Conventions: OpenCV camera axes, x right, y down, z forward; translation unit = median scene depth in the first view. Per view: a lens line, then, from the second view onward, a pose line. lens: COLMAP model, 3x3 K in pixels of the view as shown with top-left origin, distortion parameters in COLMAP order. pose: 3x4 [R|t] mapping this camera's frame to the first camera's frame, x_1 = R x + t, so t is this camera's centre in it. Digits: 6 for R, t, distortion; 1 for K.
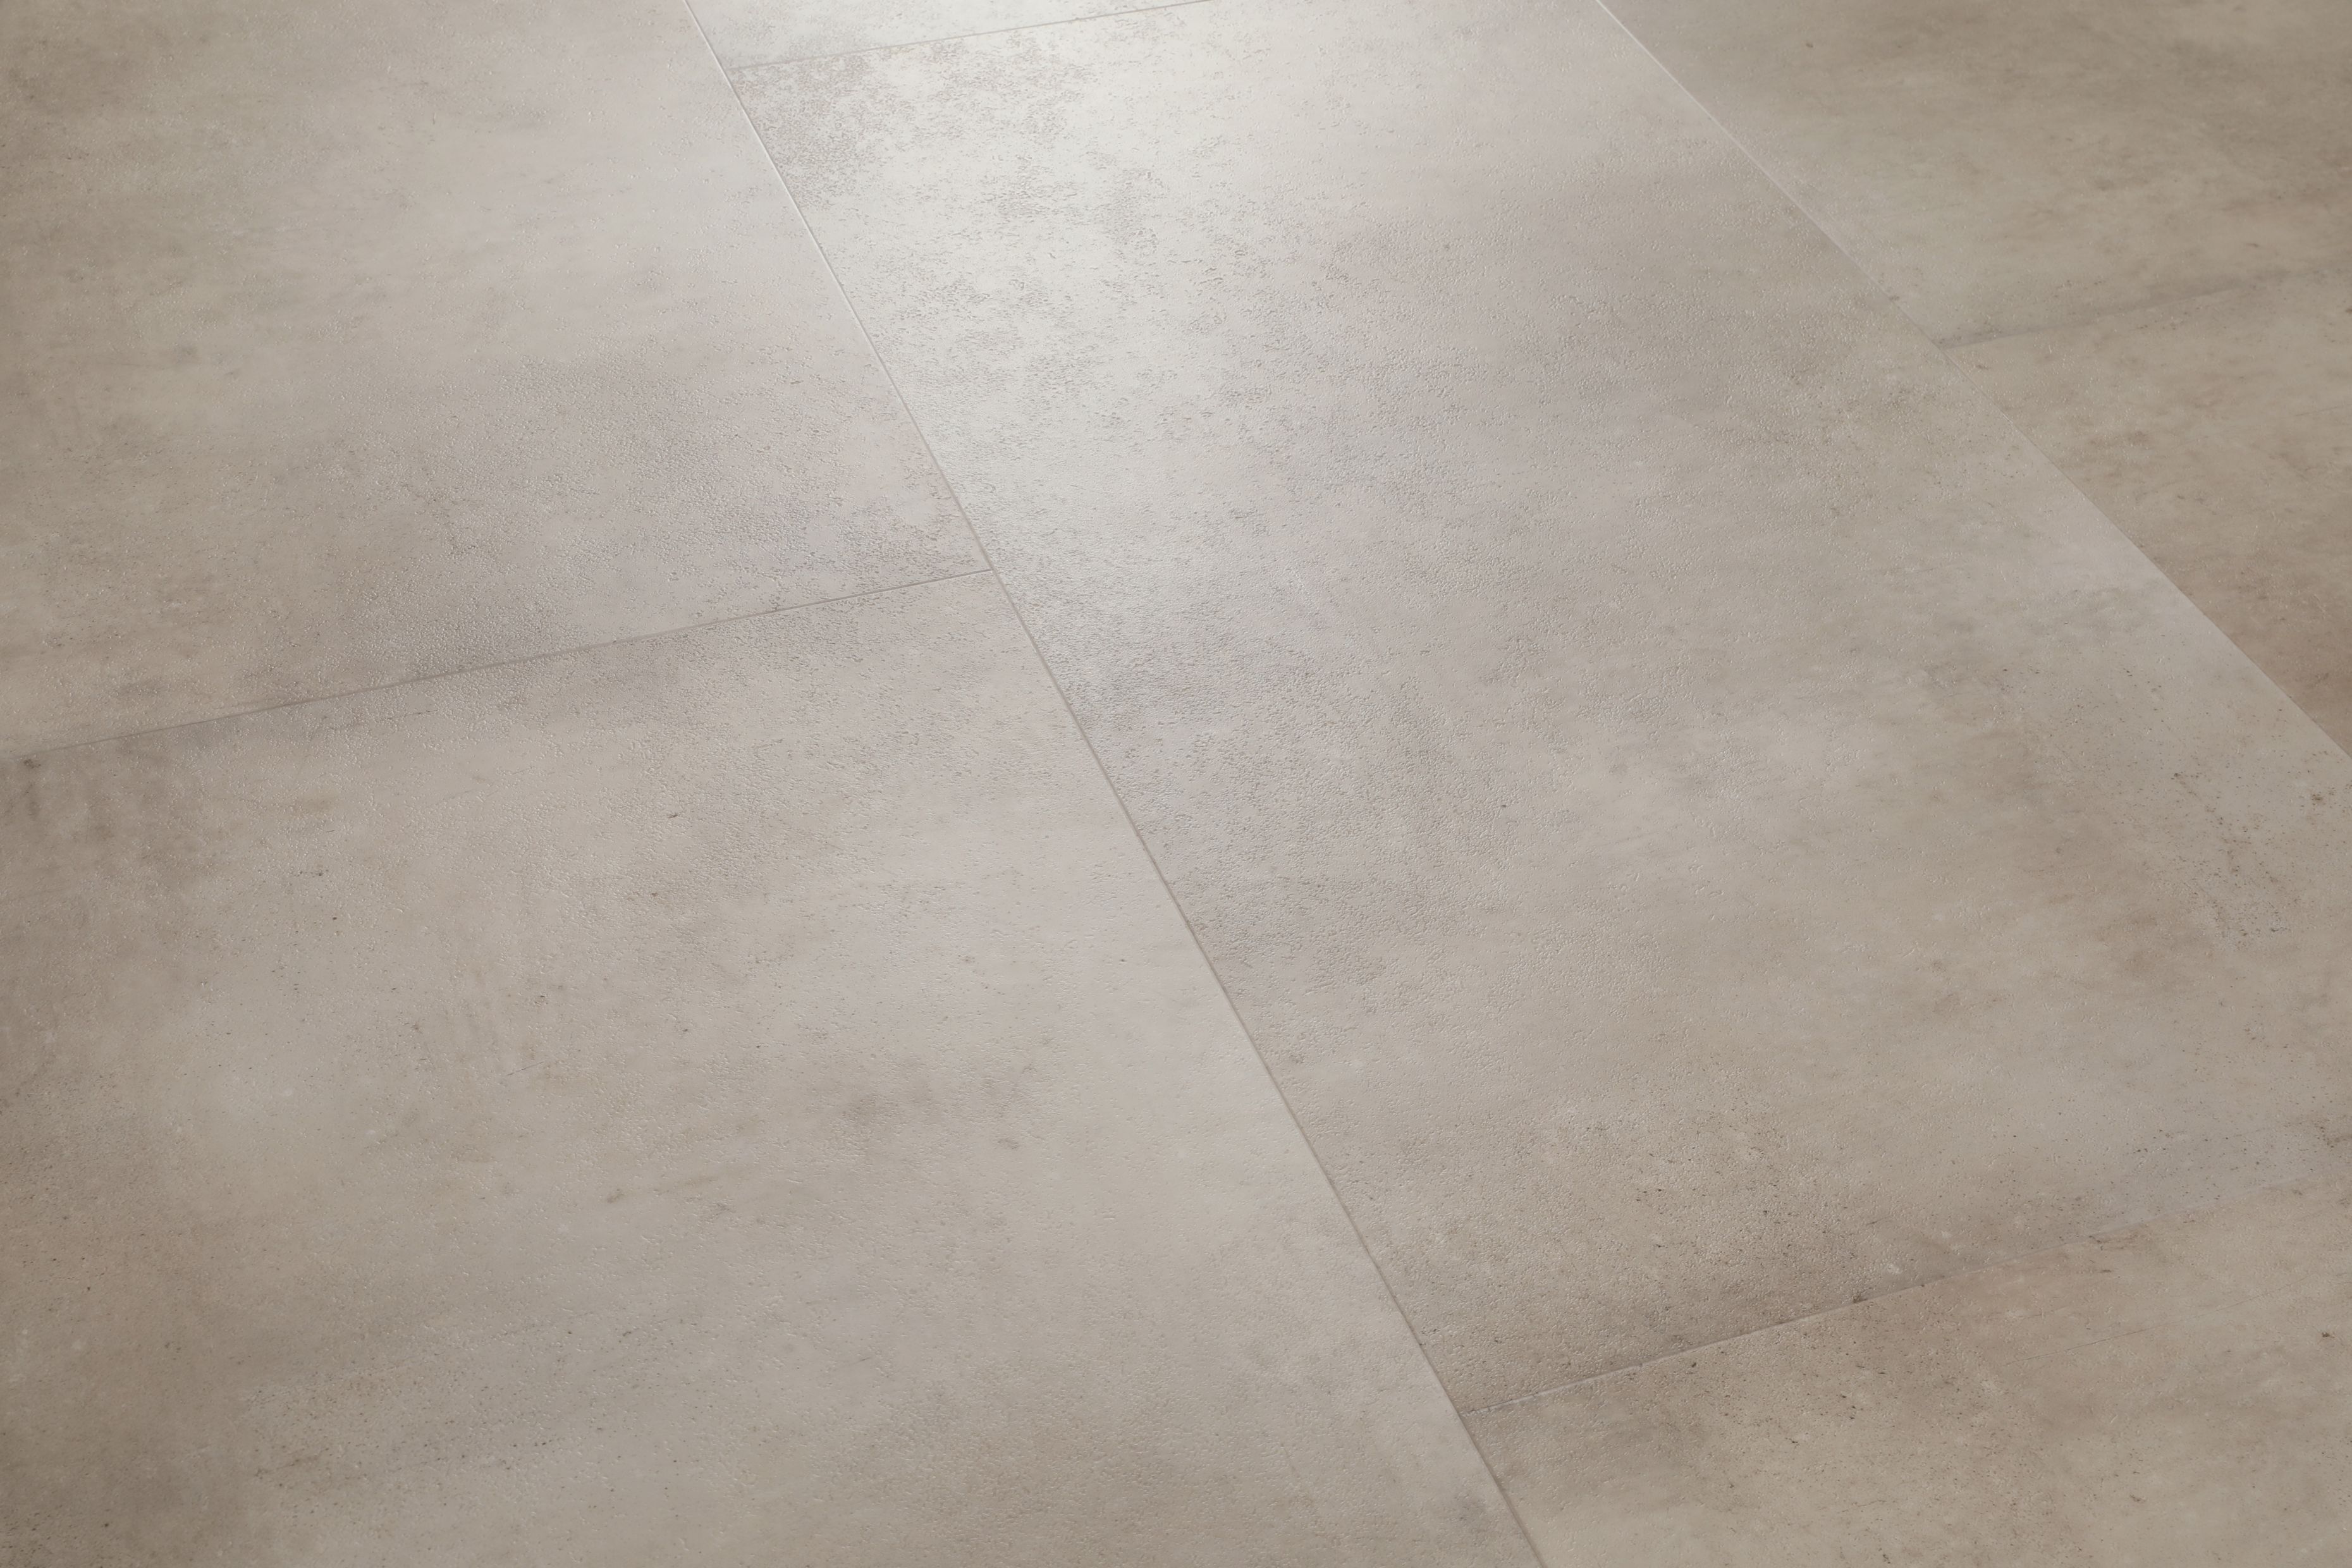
lens RADIAL K [[3388.1, 0, 1187.0], [0, 3388.1, 781.4], [0, 0, 1]] dist [0.096567, 0.000000]
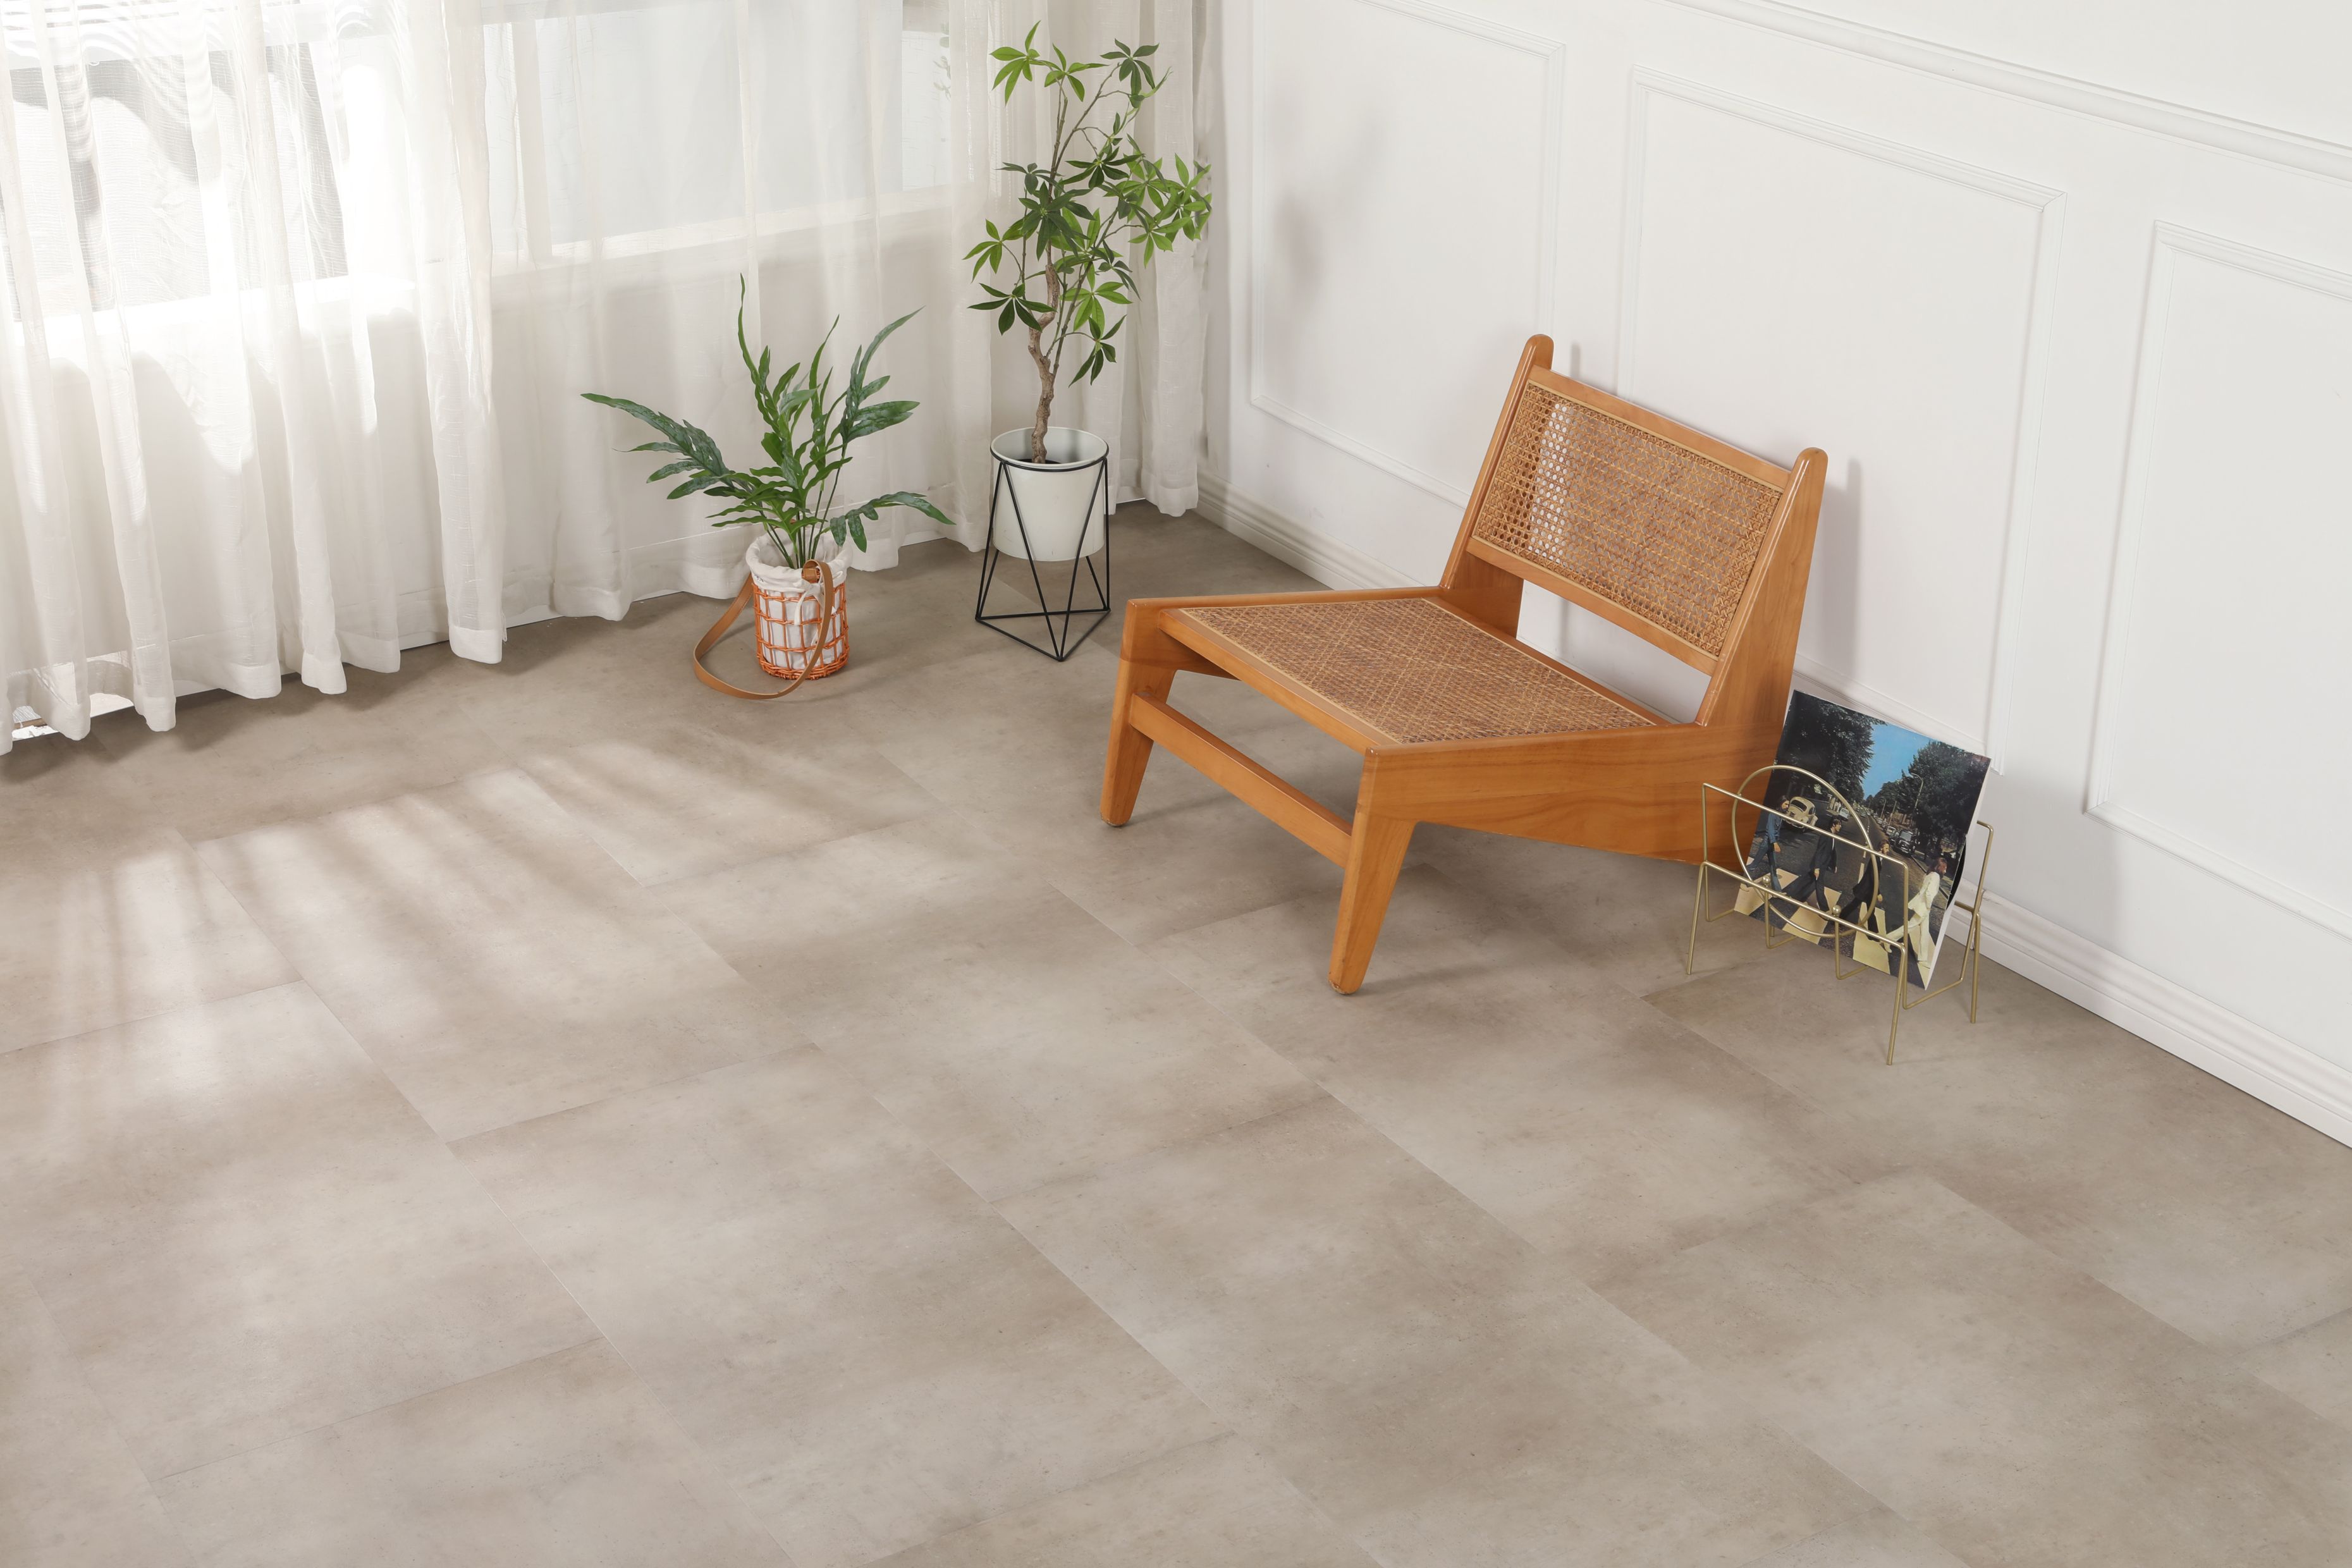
lens RADIAL K [[3312.5, 0, 1174.8], [0, 3312.5, 783.7], [0, 0, 1]] dist [0.108376, 0.000000]
pose [[-0.978959, 0.061372, -0.194608, 0.757621], [-0.147156, 0.448366, 0.881654, -2.550478], [0.141365, 0.891741, -0.429901, 1.809782]]
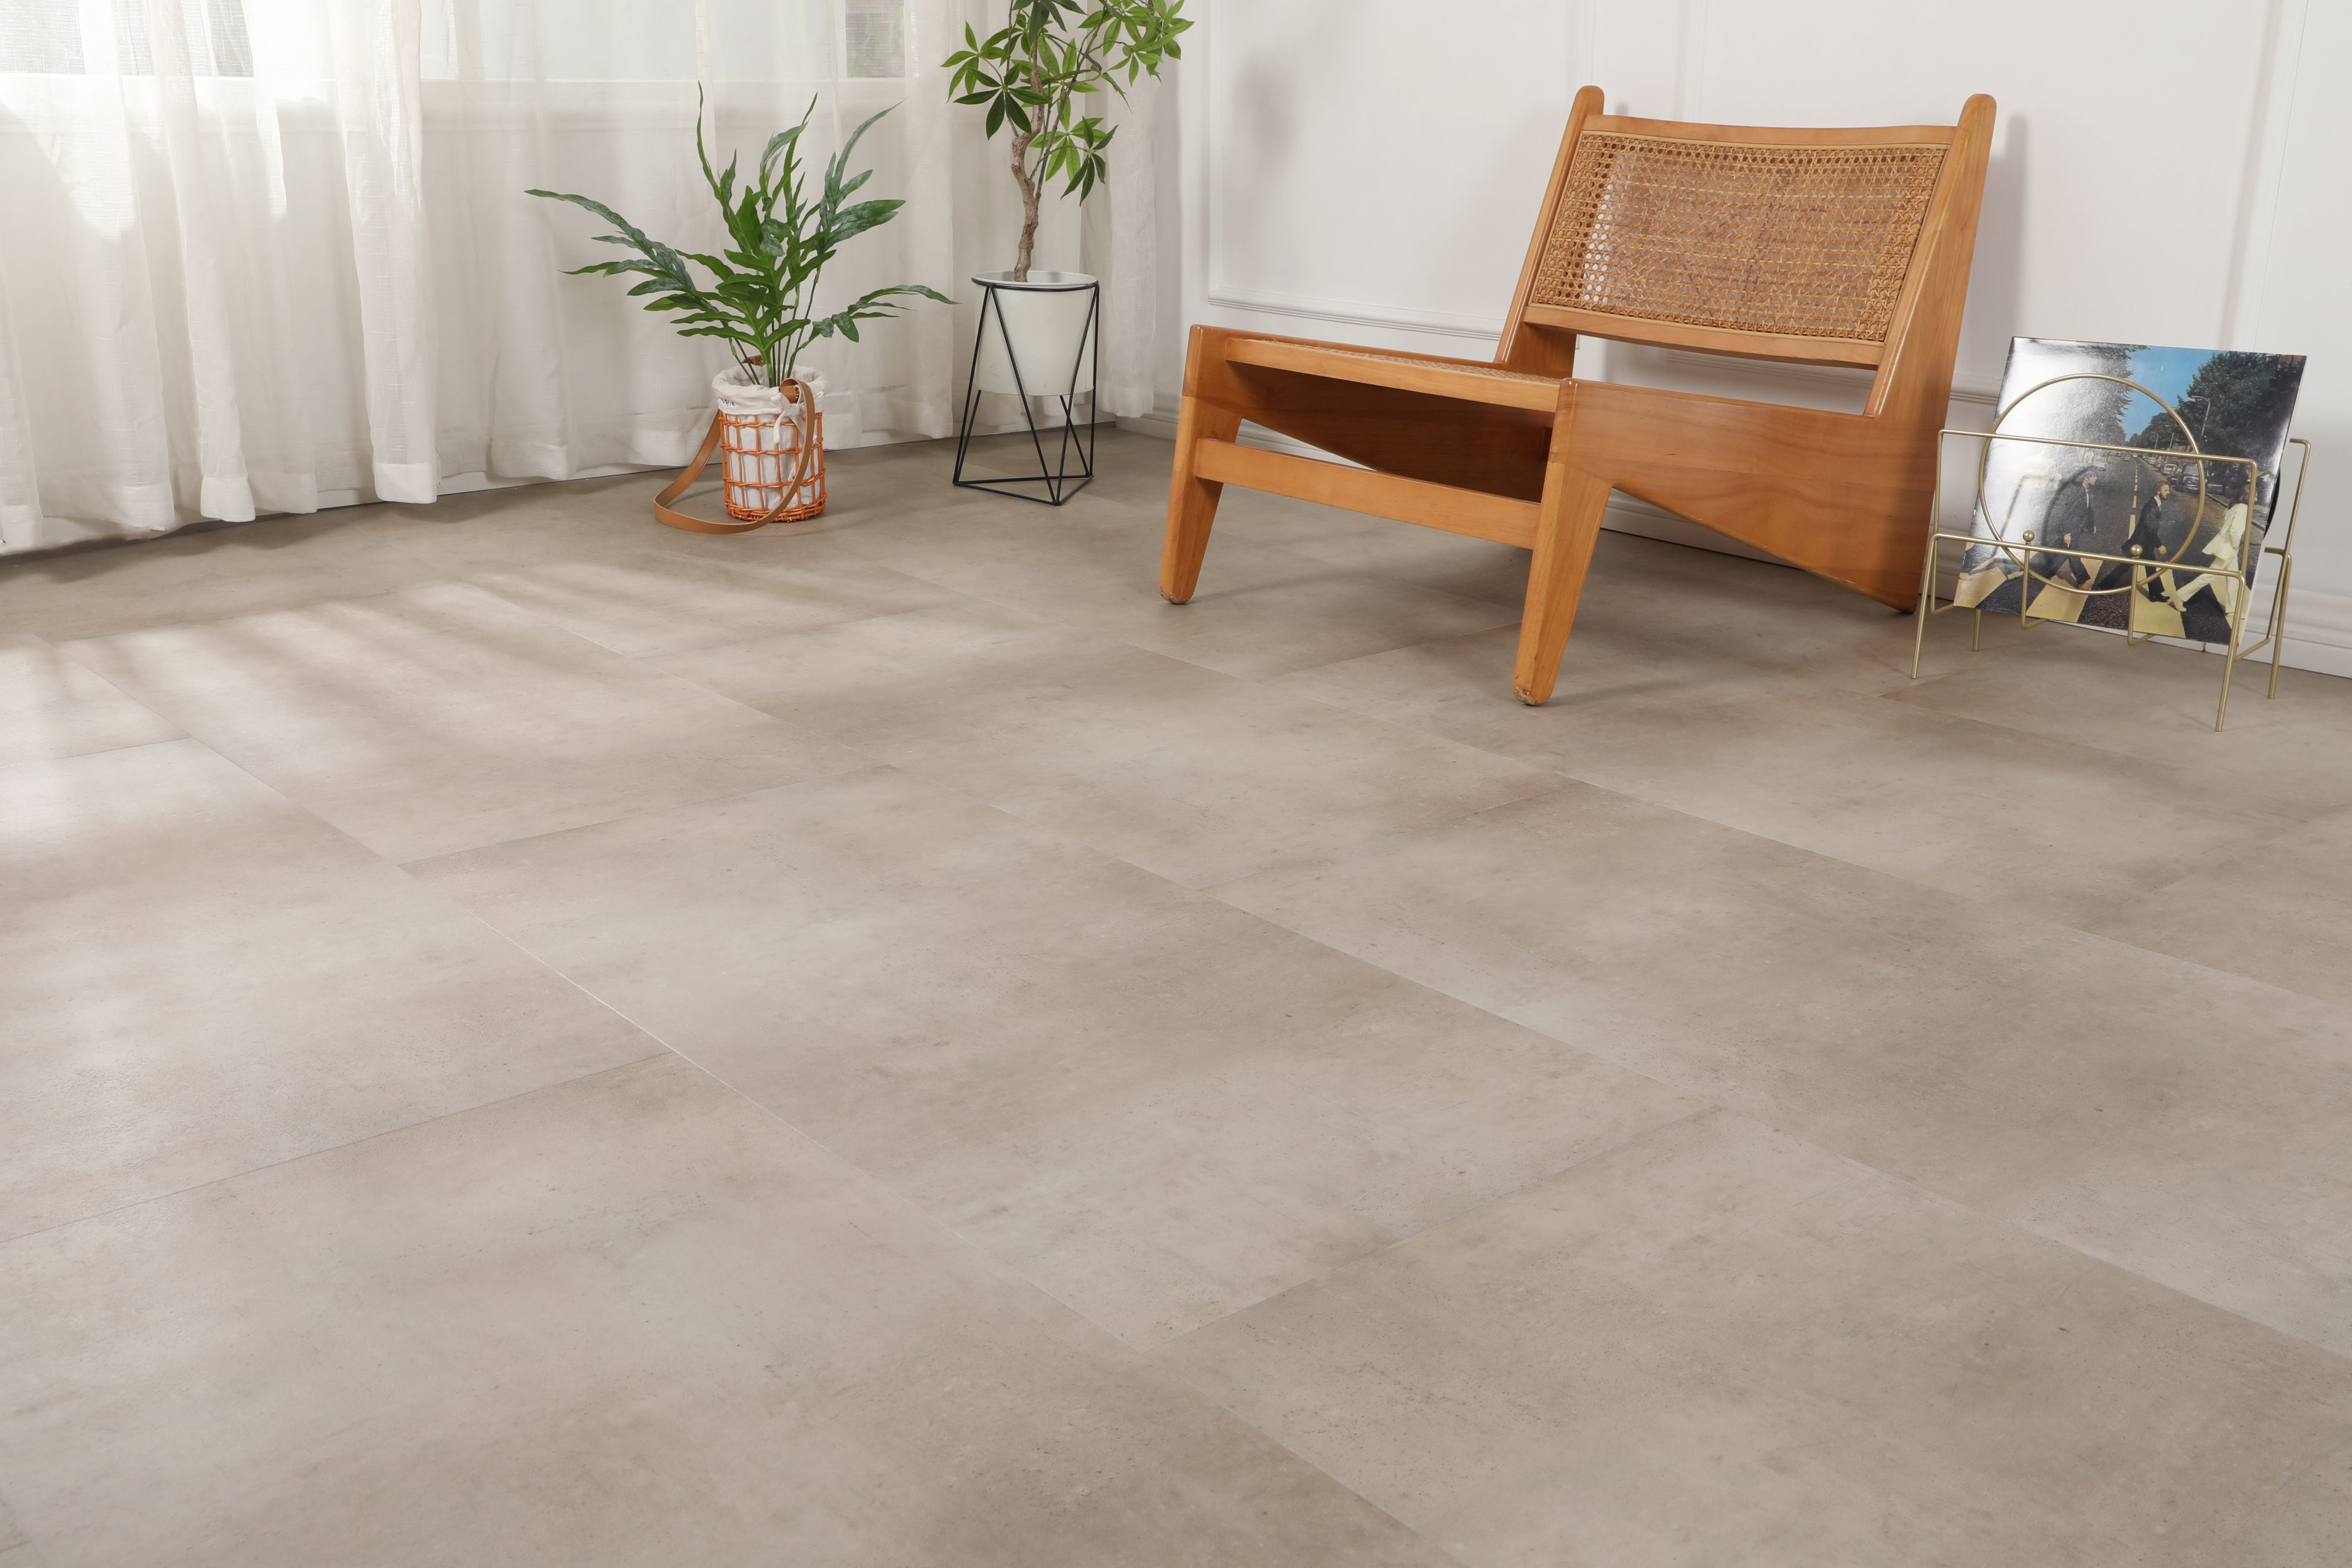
lens RADIAL K [[2291.1, 0, 1184.9], [0, 2291.1, 782.2], [0, 0, 1]] dist [0.004739, 0.000000]
pose [[-0.939857, 0.075965, -0.333015, 0.842338], [-0.236674, 0.558141, 0.795276, -1.030726], [0.246282, 0.826261, -0.506594, 1.536734]]
